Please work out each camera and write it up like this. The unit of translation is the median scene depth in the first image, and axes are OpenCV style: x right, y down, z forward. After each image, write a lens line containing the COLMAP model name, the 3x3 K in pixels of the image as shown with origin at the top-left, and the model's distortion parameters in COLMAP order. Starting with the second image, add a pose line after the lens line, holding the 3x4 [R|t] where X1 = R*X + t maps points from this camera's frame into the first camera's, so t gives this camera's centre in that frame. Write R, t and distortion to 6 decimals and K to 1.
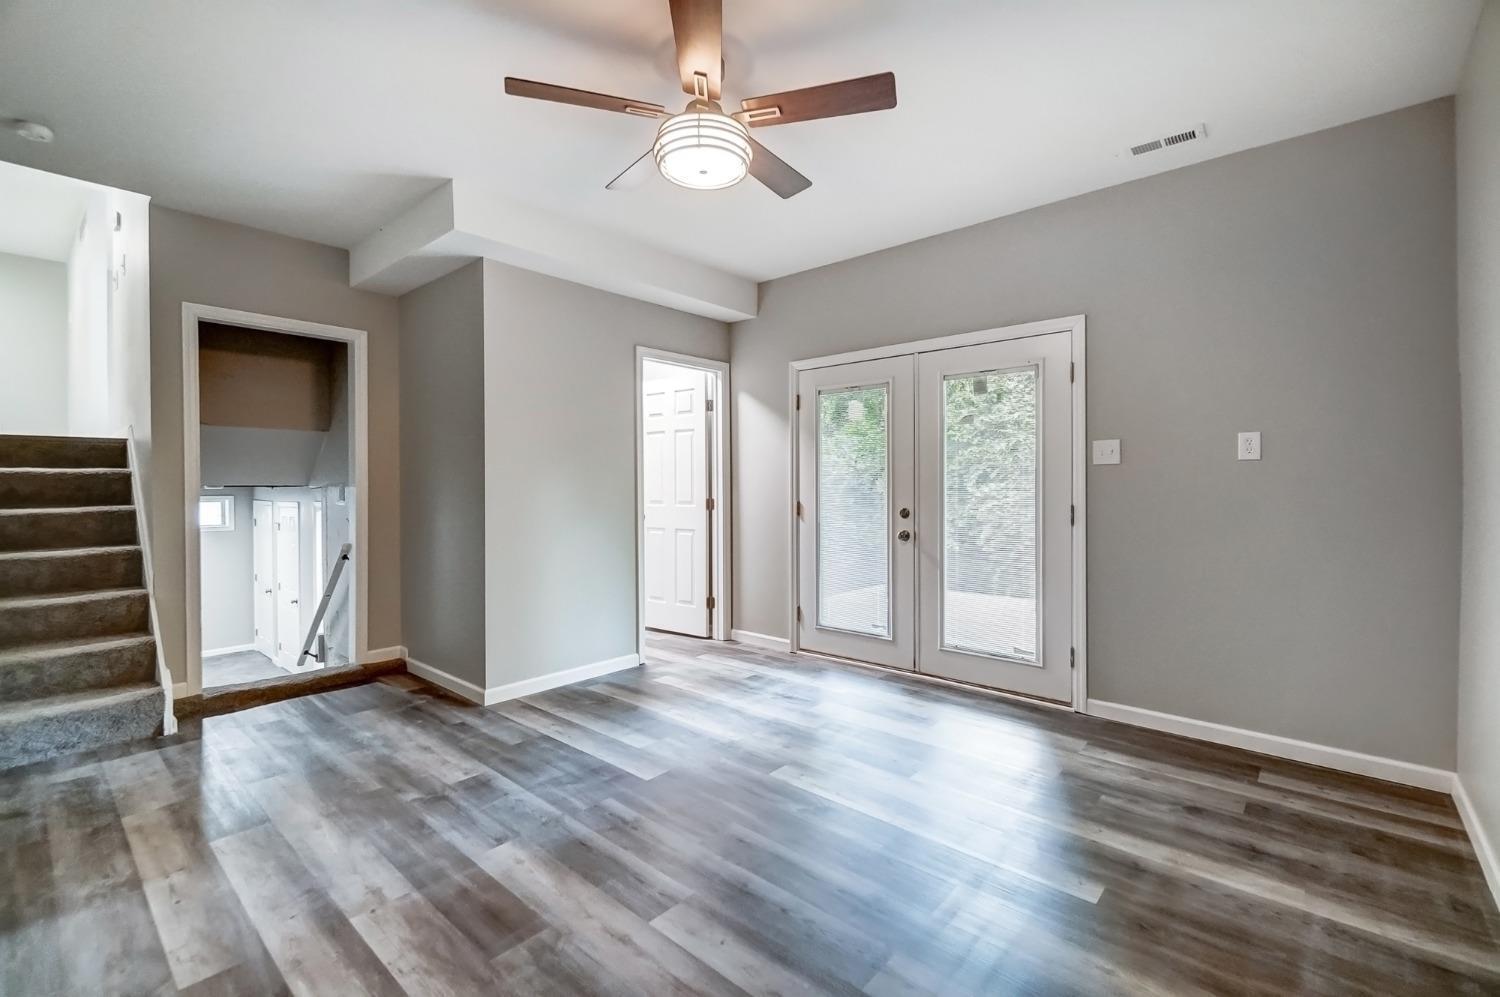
lens RADIAL K [[661.3, 0, 741.7], [0, 661.3, 492.3], [0, 0, 1]] dist [-0.002479, 0.000721]
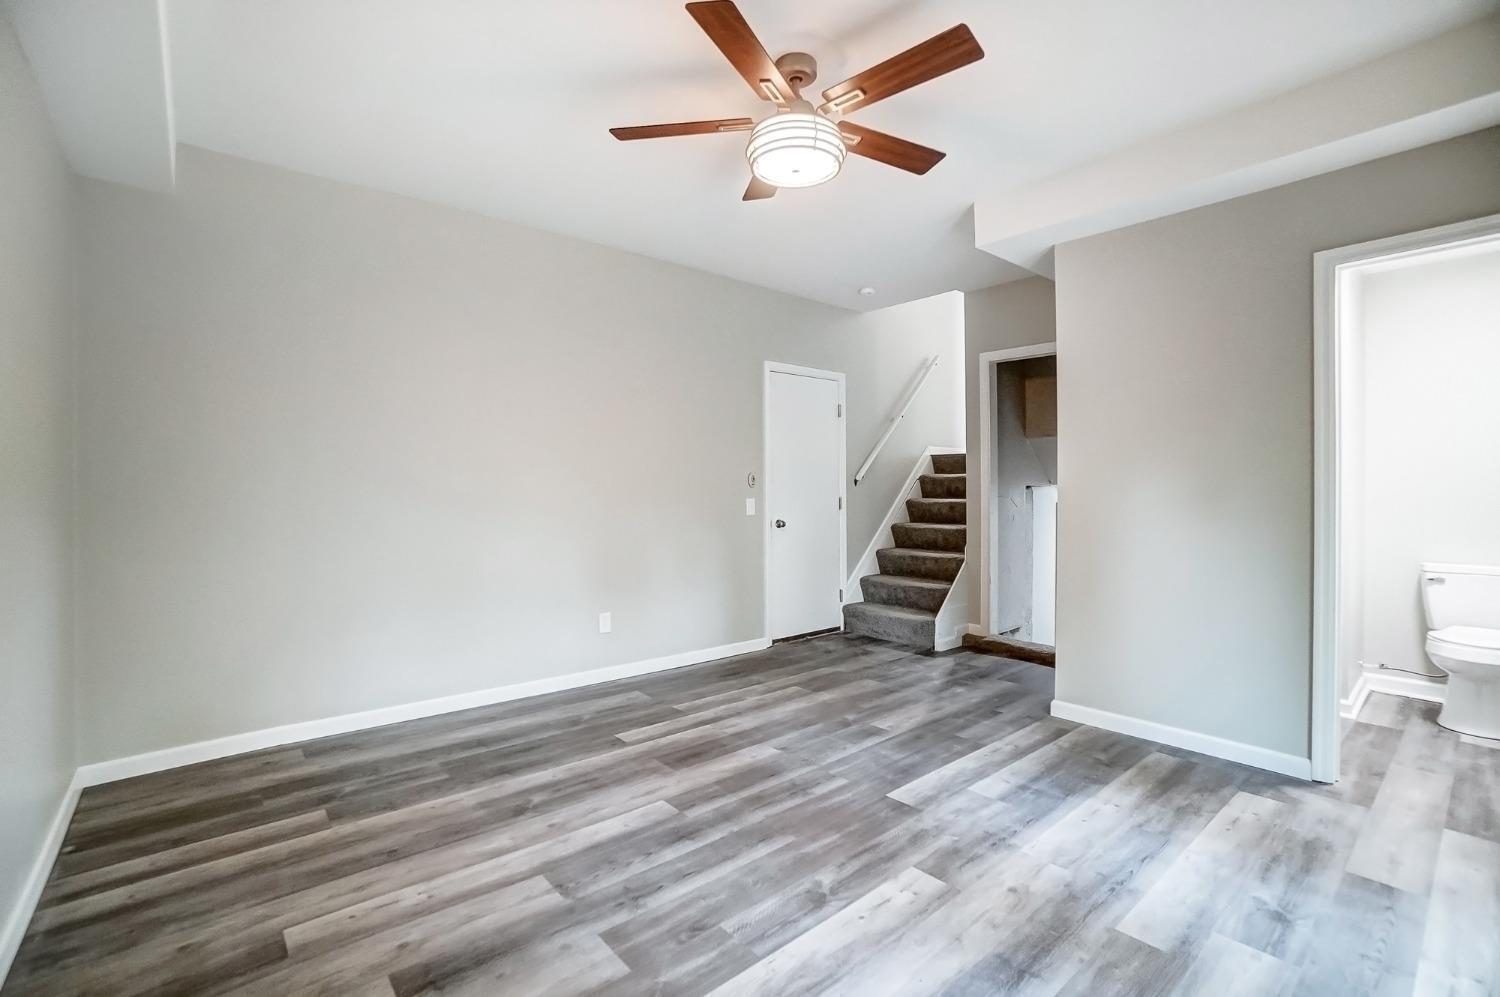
lens RADIAL K [[661.3, 0, 742.2], [0, 661.3, 495.9], [0, 0, 1]] dist [-0.002479, 0.000721]
pose [[-0.132322, 0.018119, -0.991041, 0.722410], [0.000811, 0.999835, 0.018171, -0.016200], [0.991207, 0.001600, -0.132314, 0.796121]]
